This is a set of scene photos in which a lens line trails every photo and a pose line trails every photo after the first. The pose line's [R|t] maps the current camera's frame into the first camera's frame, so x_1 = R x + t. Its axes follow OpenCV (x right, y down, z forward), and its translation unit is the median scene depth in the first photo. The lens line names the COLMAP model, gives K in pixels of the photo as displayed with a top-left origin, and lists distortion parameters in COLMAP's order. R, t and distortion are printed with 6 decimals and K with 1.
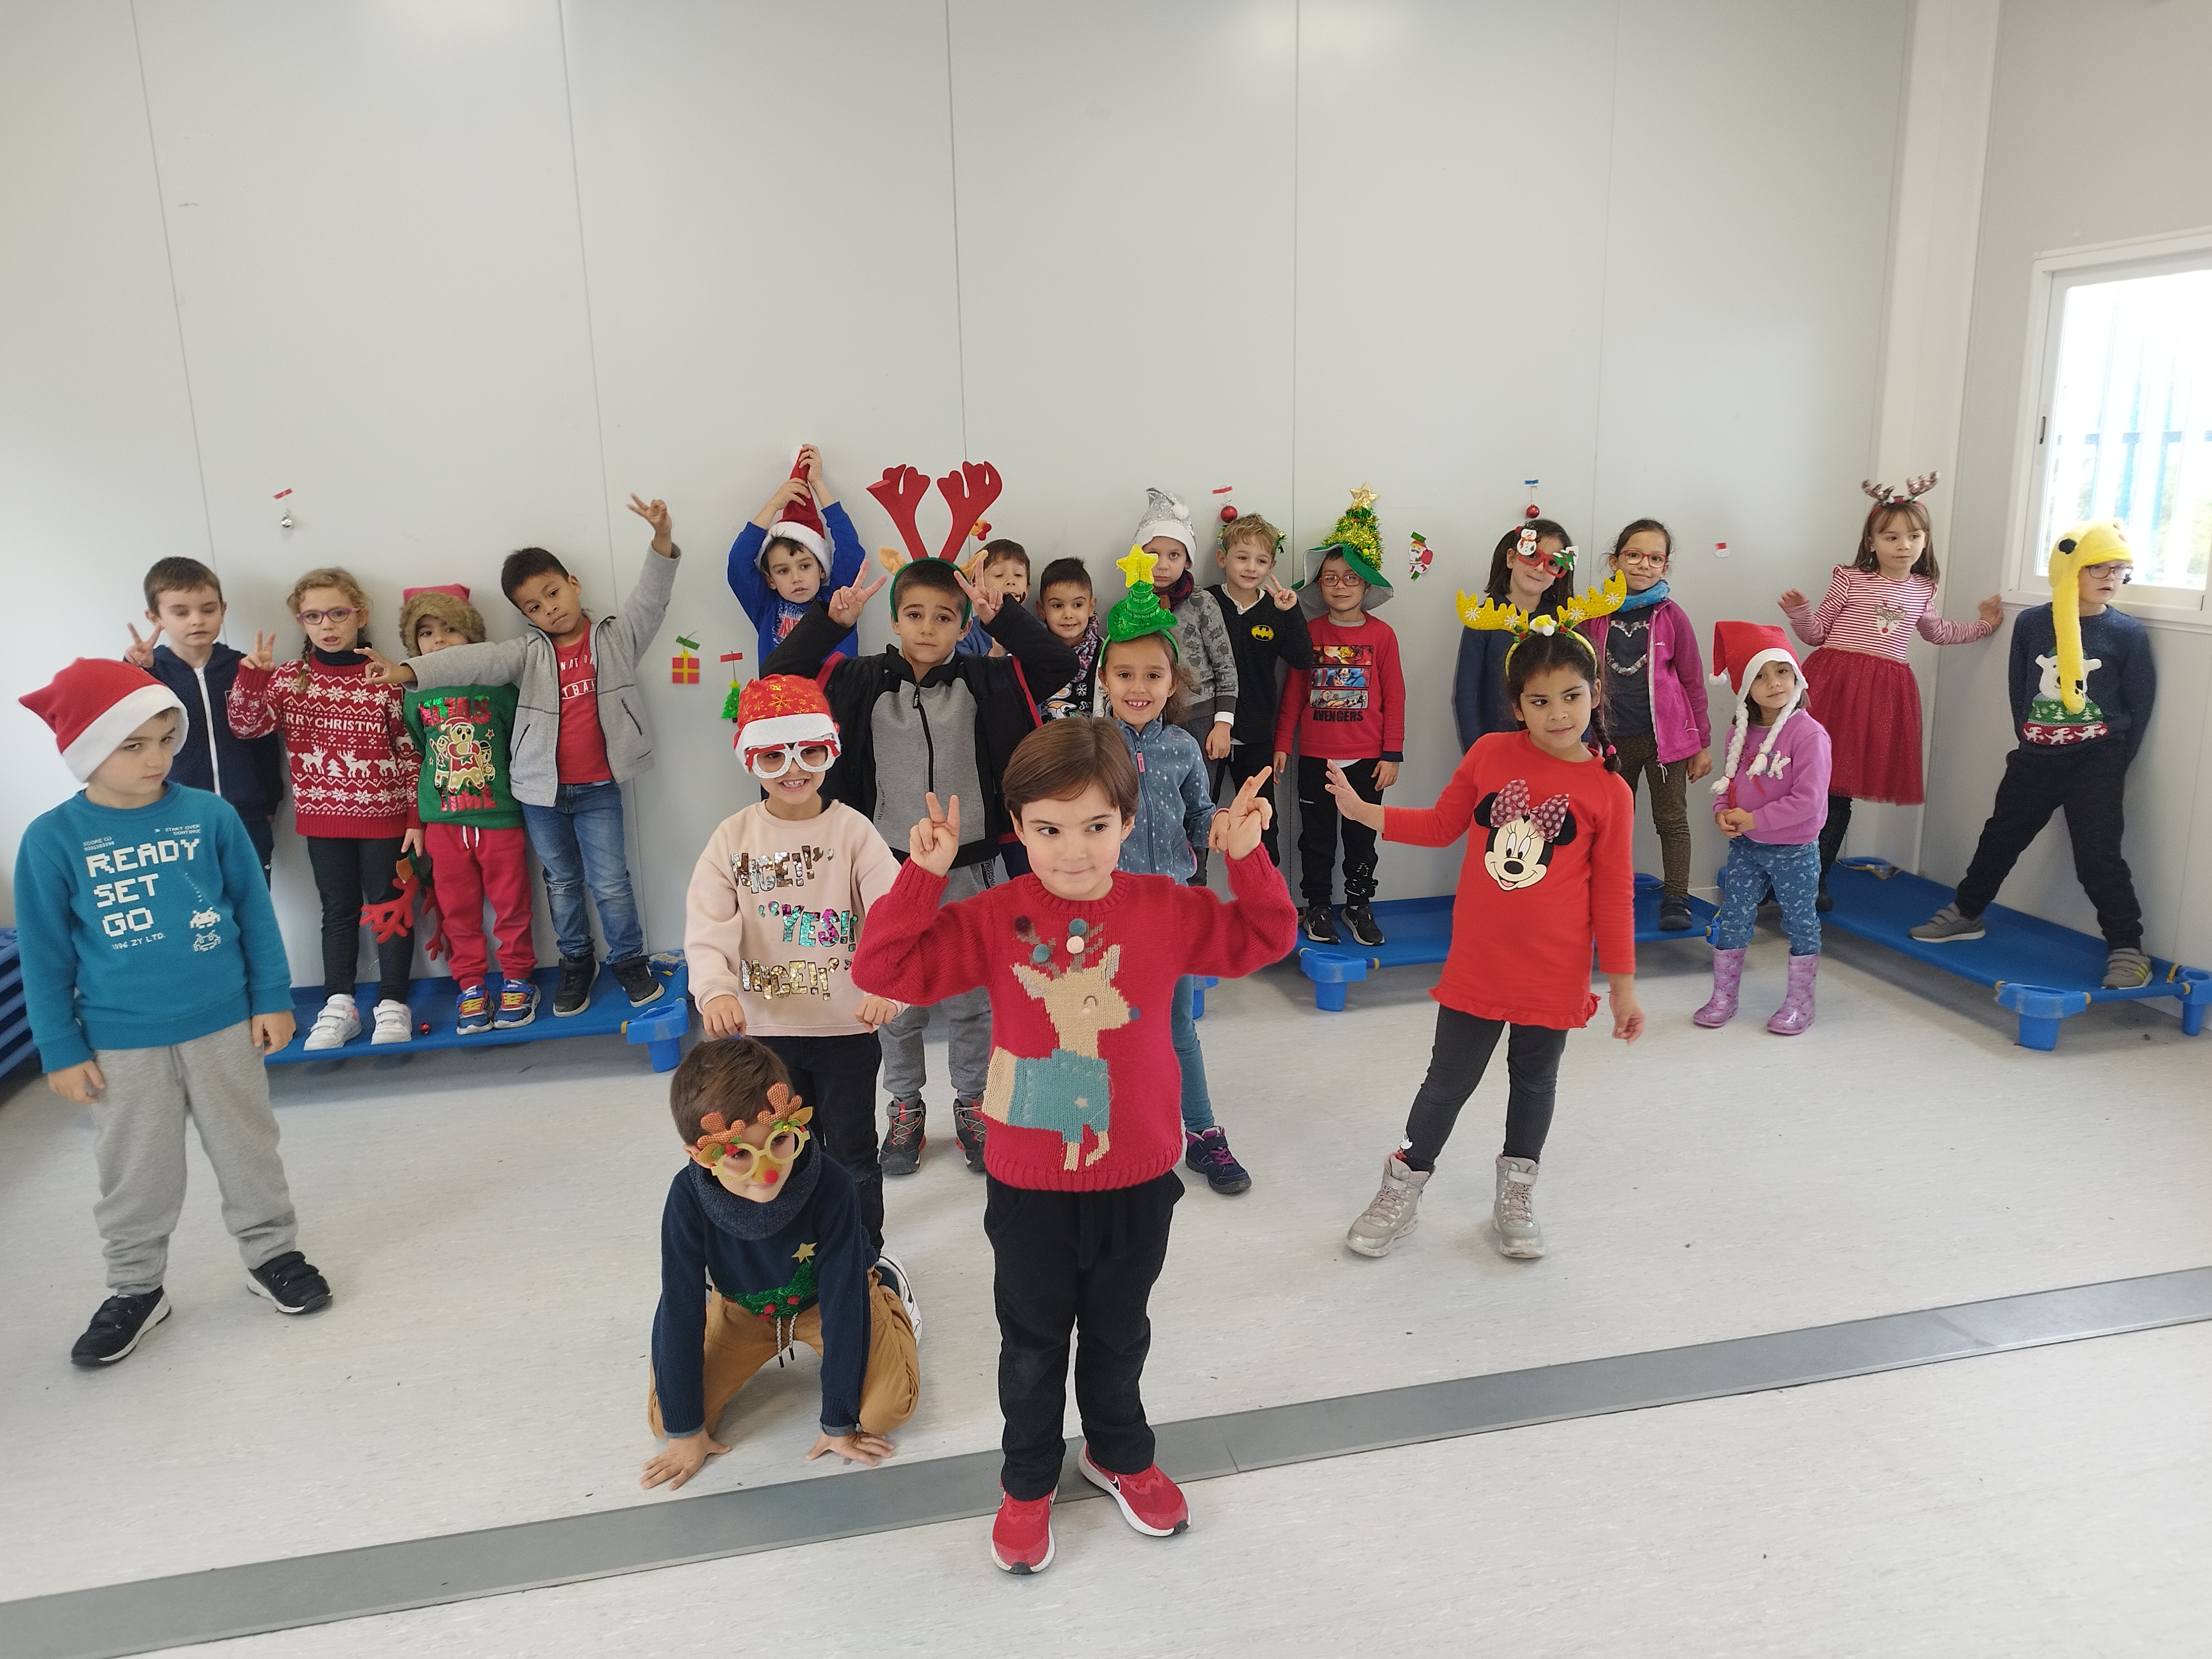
lens RADIAL K [[1521.2, 0, 1106.0], [0, 1521.2, 829.5], [0, 0, 1]] dist [0.001209, -0.000519]
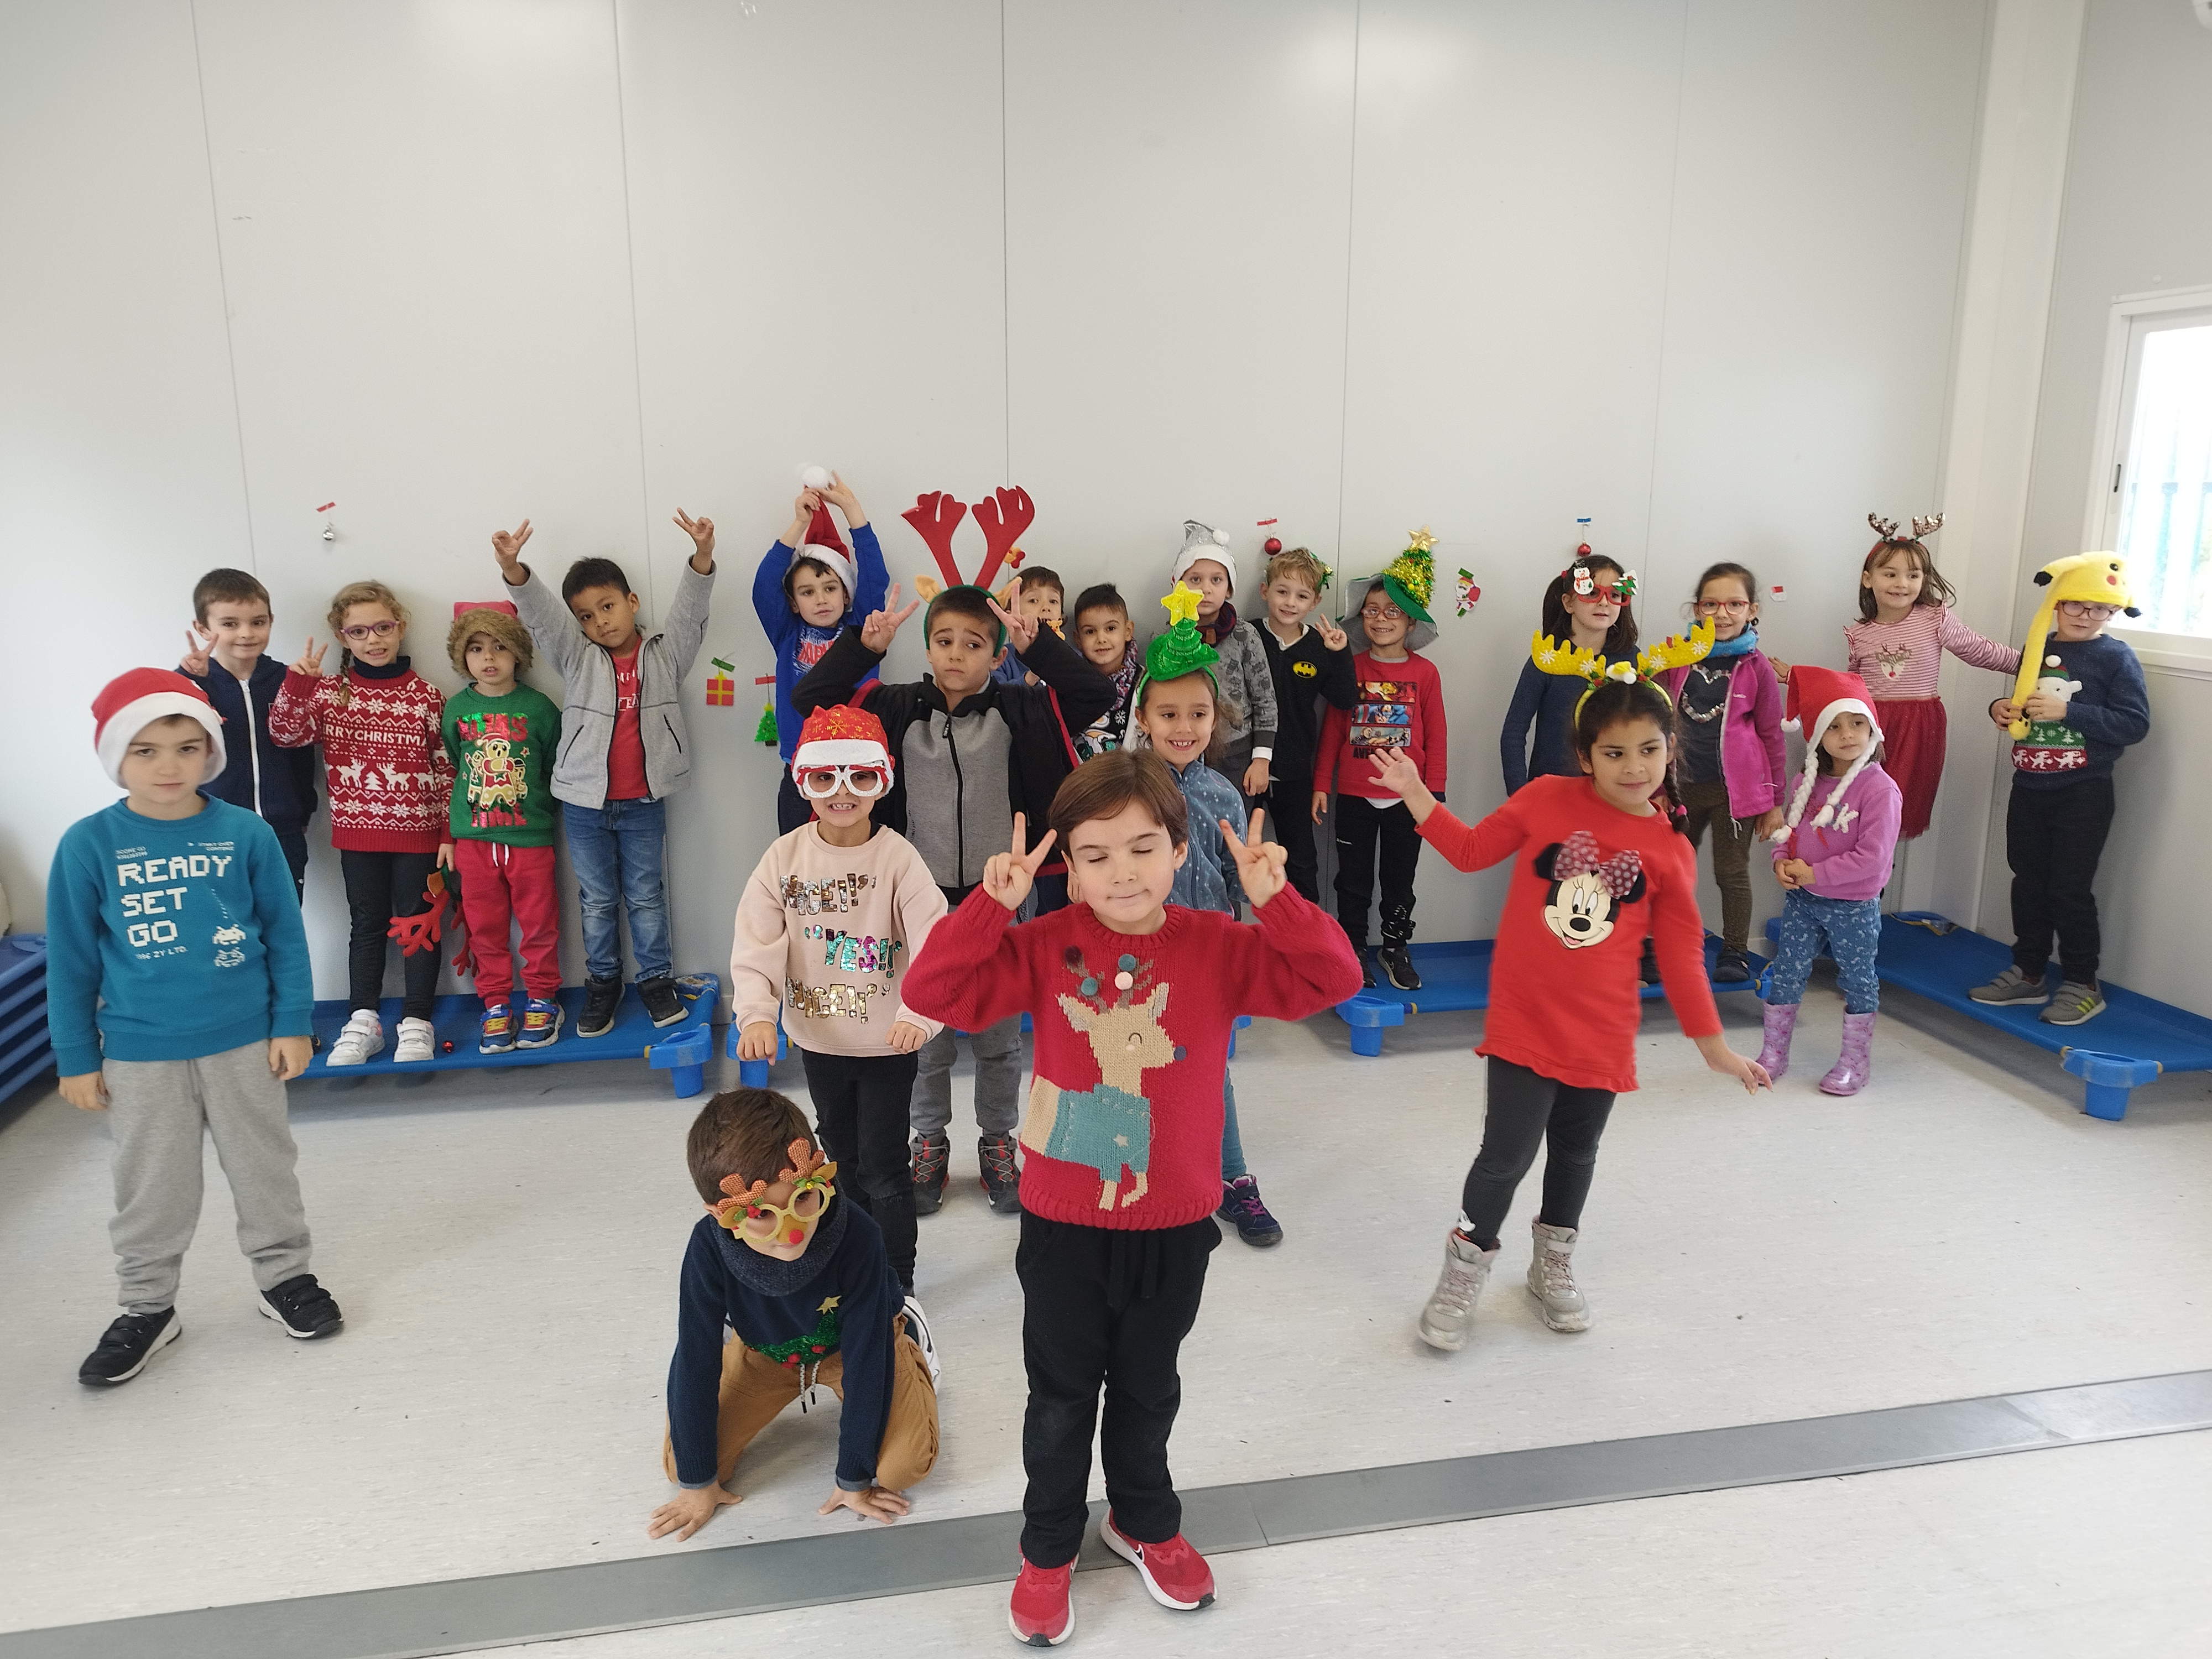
lens RADIAL K [[1513.1, 0, 1091.6], [0, 1513.1, 820.8], [0, 0, 1]] dist [-0.001531, 0.001660]
pose [[0.999339, 0.025350, -0.026057, -0.008277], [-0.025905, 0.999440, -0.021164, -0.007802], [0.025506, 0.021825, 0.999436, 0.028155]]
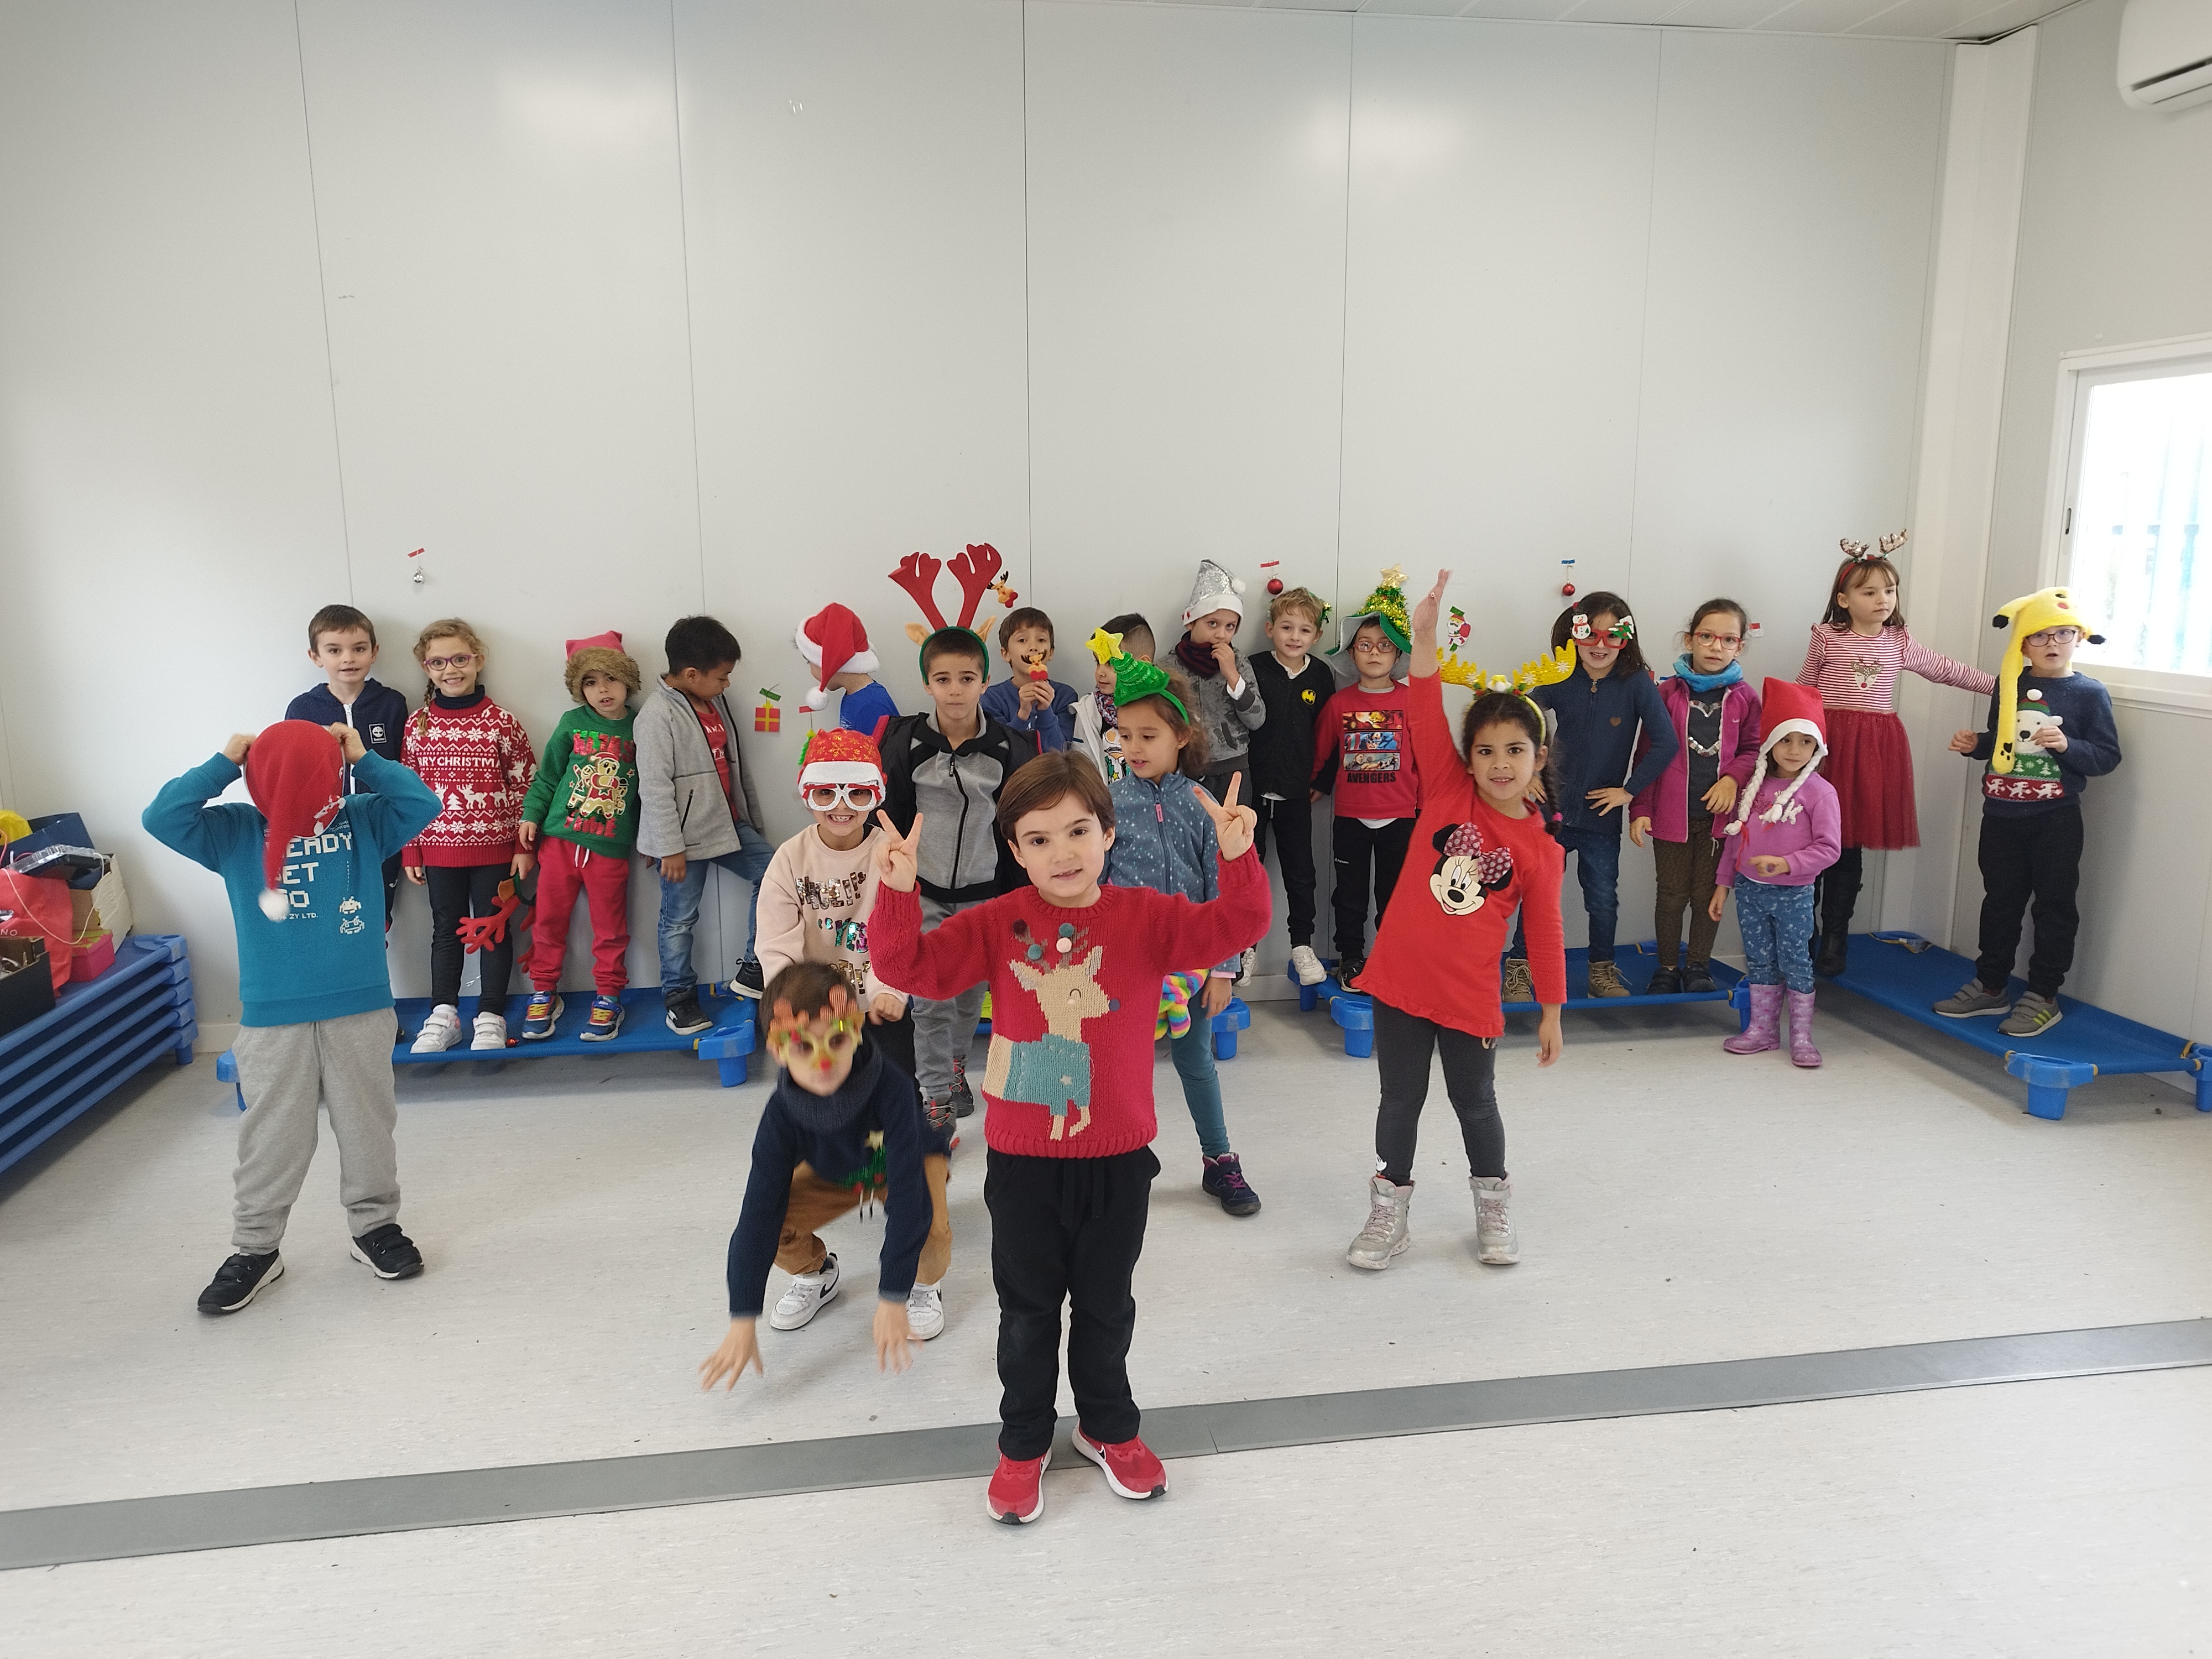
lens RADIAL K [[1568.0, 0, 1101.9], [0, 1568.0, 813.0], [0, 0, 1]] dist [0.003267, -0.000165]
pose [[0.996879, 0.029504, -0.073228, 0.057225], [-0.033879, 0.997669, -0.059239, 0.026446], [0.071310, 0.061535, 0.995554, -0.121523]]
